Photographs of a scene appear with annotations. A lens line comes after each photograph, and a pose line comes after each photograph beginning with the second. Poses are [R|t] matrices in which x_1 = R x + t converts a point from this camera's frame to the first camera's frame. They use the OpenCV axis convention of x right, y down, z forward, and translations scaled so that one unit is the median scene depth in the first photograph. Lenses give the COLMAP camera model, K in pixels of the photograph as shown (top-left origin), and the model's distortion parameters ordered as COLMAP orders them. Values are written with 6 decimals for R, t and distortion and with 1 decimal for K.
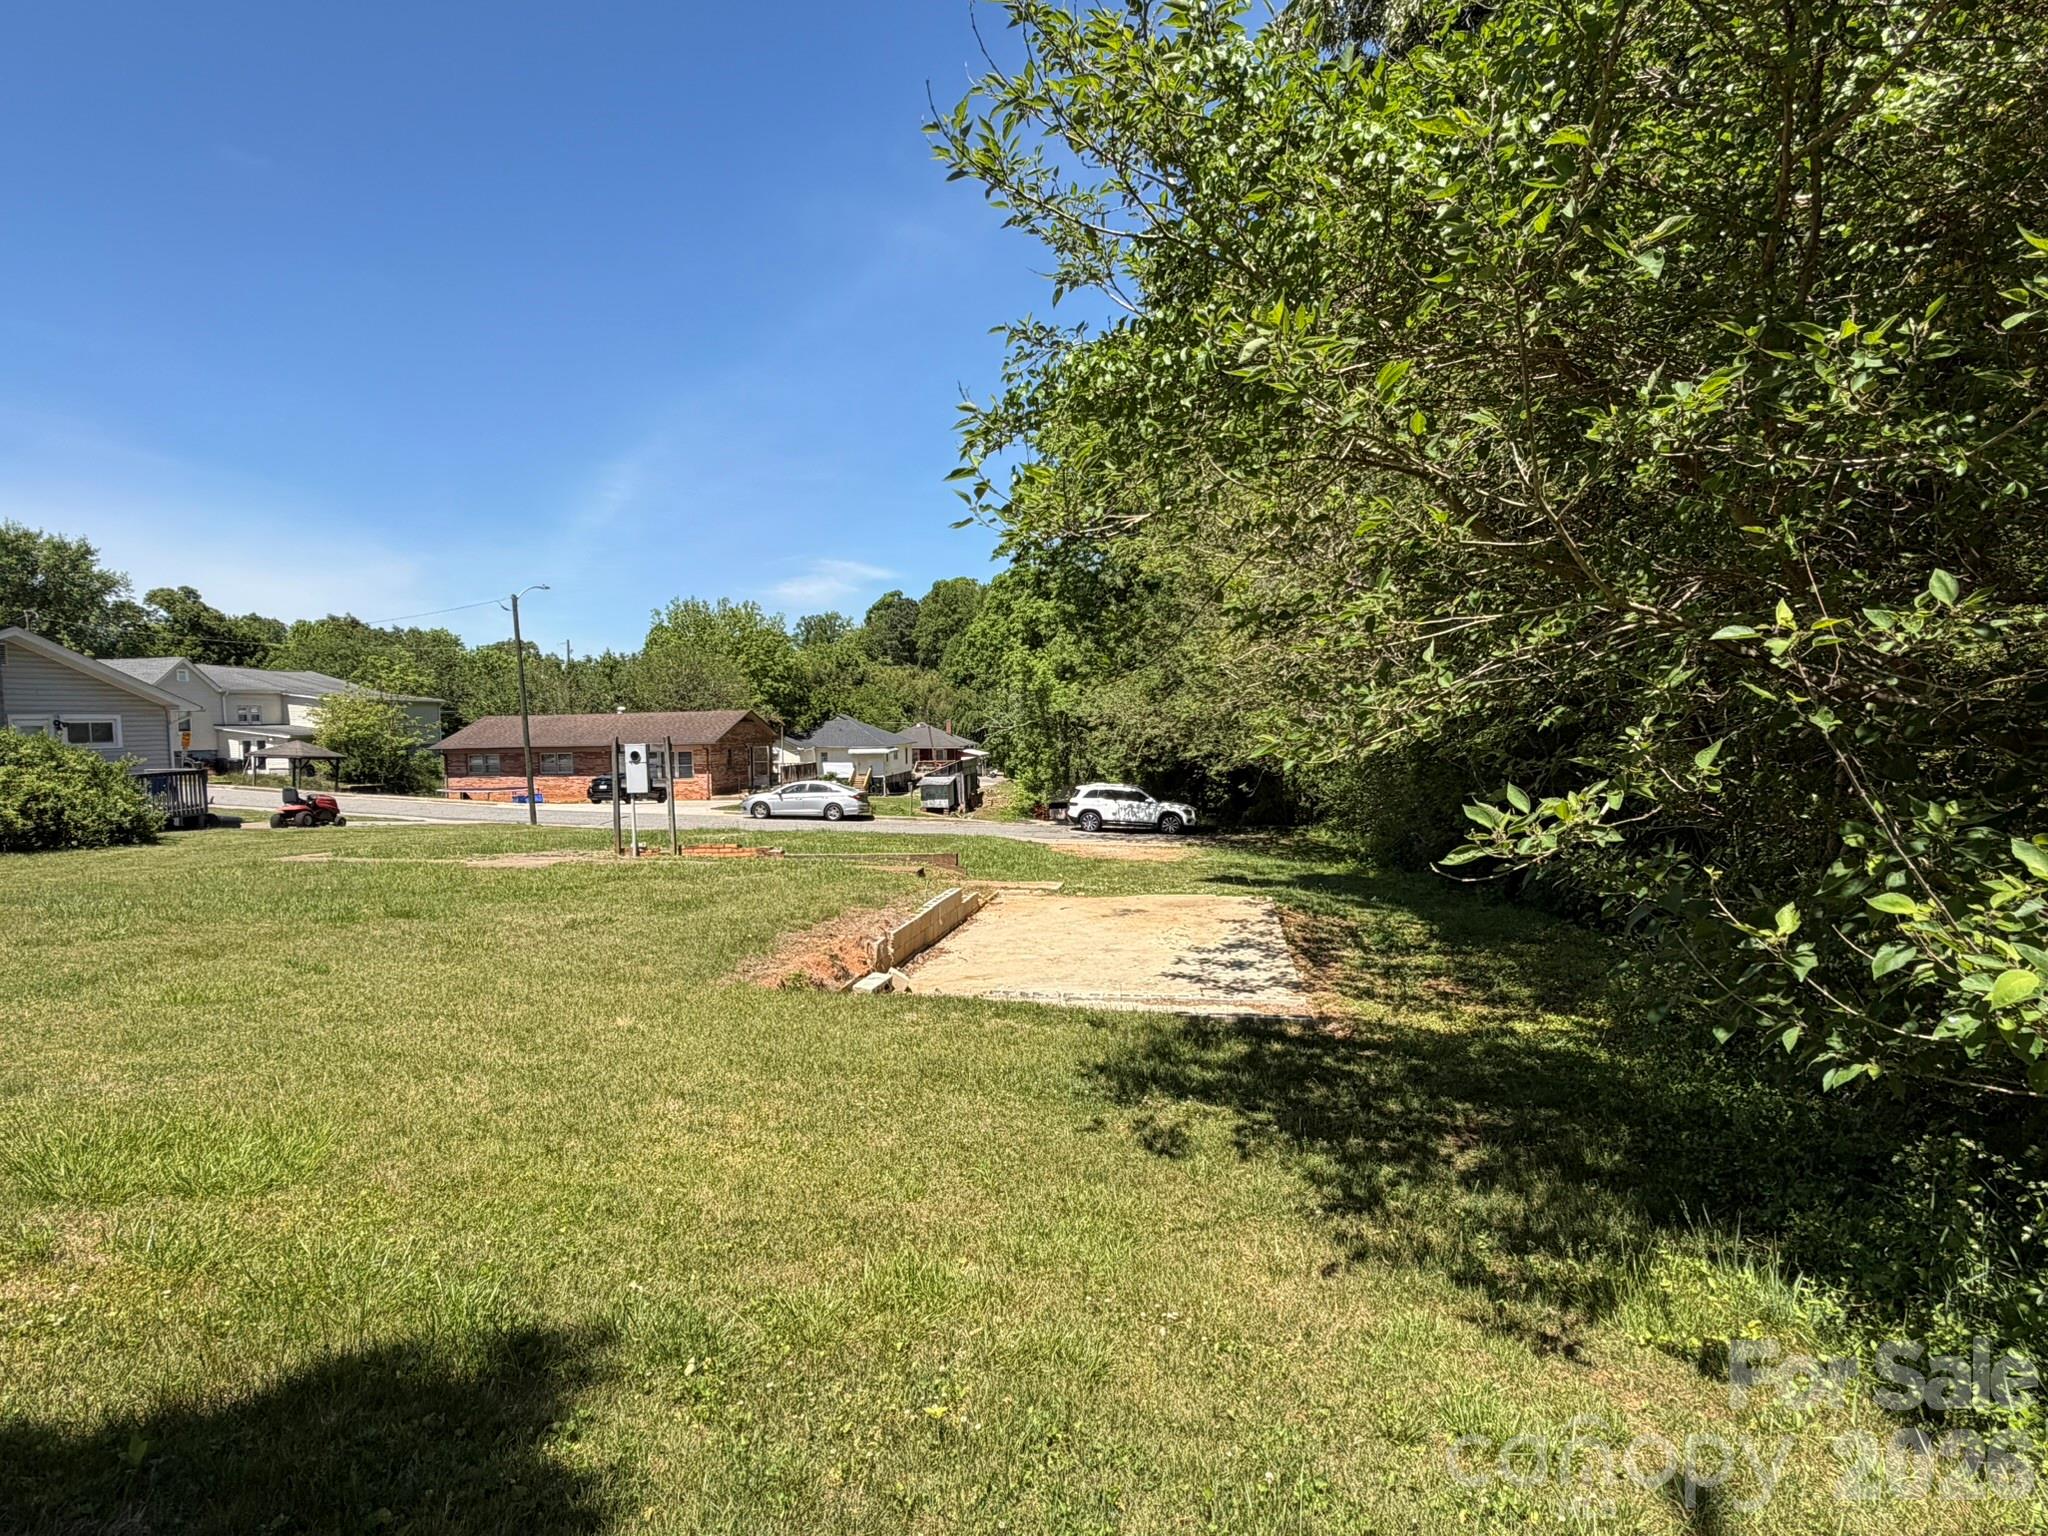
lens RADIAL K [[1145.2, 0, 1023.5], [0, 1145.2, 768.3], [0, 0, 1]] dist [-0.003480, 0.000277]
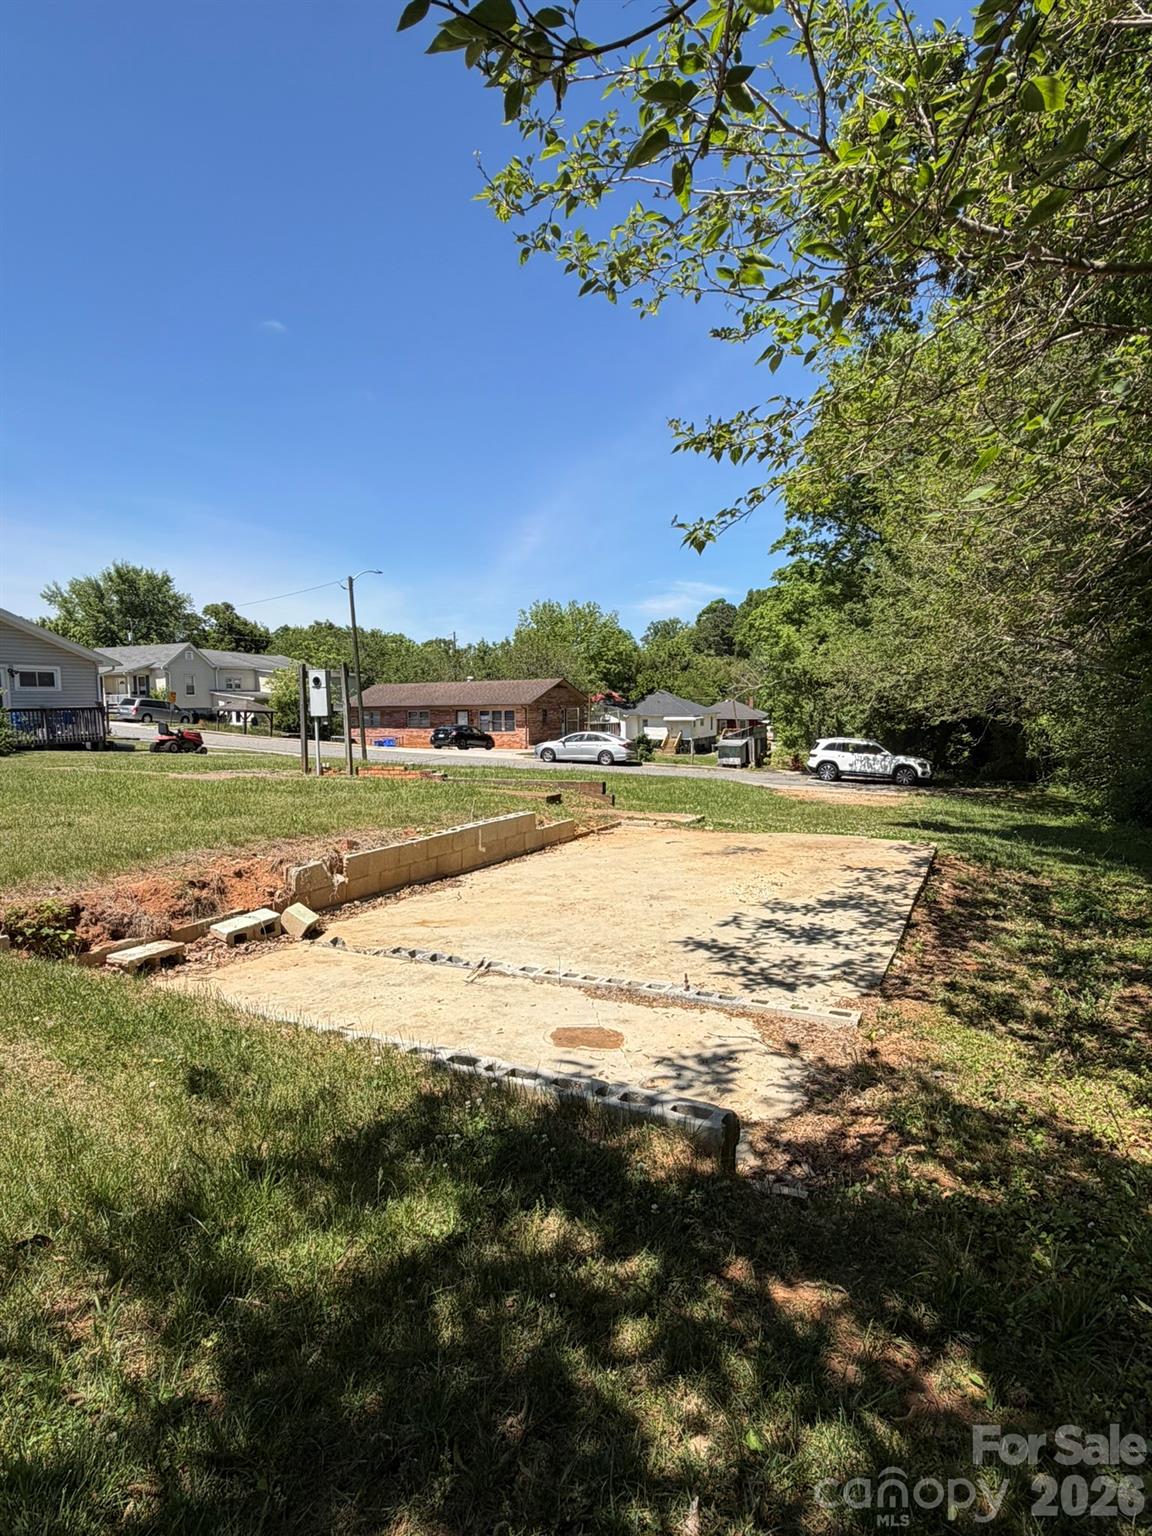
lens RADIAL K [[858.9, 0, 578.4], [0, 858.9, 767.5], [0, 0, 1]] dist [-0.003480, 0.000277]
pose [[0.960083, 0.027695, -0.278341, 0.042763], [-0.018471, 0.999192, 0.035707, 0.012971], [0.279105, -0.029140, 0.959818, 0.106985]]
